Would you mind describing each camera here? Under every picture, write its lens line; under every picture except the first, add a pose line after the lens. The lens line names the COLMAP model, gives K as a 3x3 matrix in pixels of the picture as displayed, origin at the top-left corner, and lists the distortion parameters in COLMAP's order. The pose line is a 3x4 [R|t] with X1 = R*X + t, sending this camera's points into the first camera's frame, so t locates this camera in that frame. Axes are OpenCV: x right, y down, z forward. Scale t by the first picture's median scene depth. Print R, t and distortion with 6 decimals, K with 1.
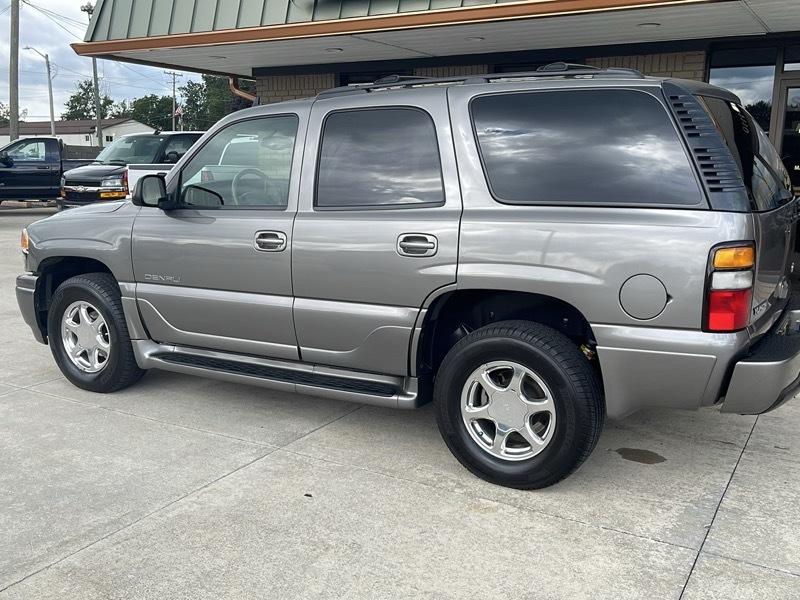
lens RADIAL K [[793.7, 0, 401.9], [0, 793.7, 303.3], [0, 0, 1]] dist [0.047298, -0.037147]
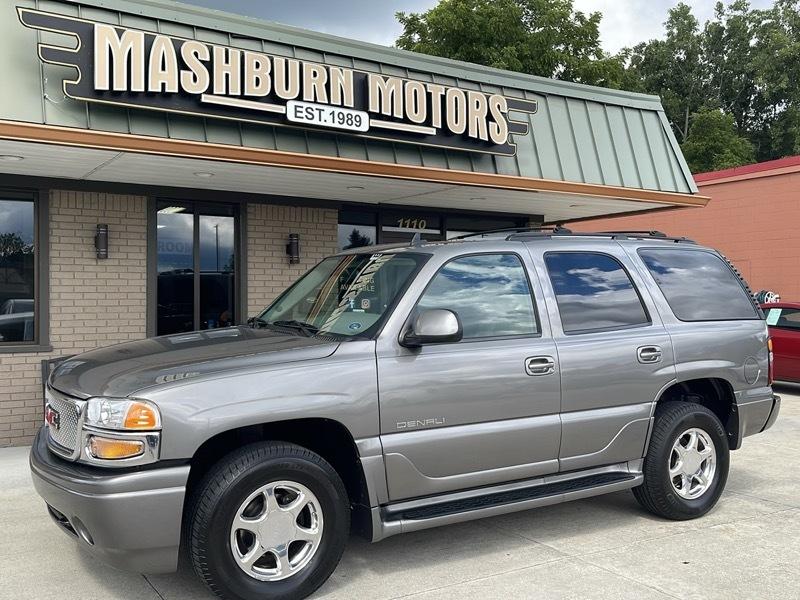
lens RADIAL K [[839.7, 0, 400.0], [0, 839.7, 300.0], [0, 0, 1]] dist [0.064036, -0.005259]
pose [[0.444139, -0.005571, 0.895941, -1.283903], [0.165560, 0.983270, -0.075958, -0.110778], [-0.880529, 0.182068, 0.437631, 0.645595]]
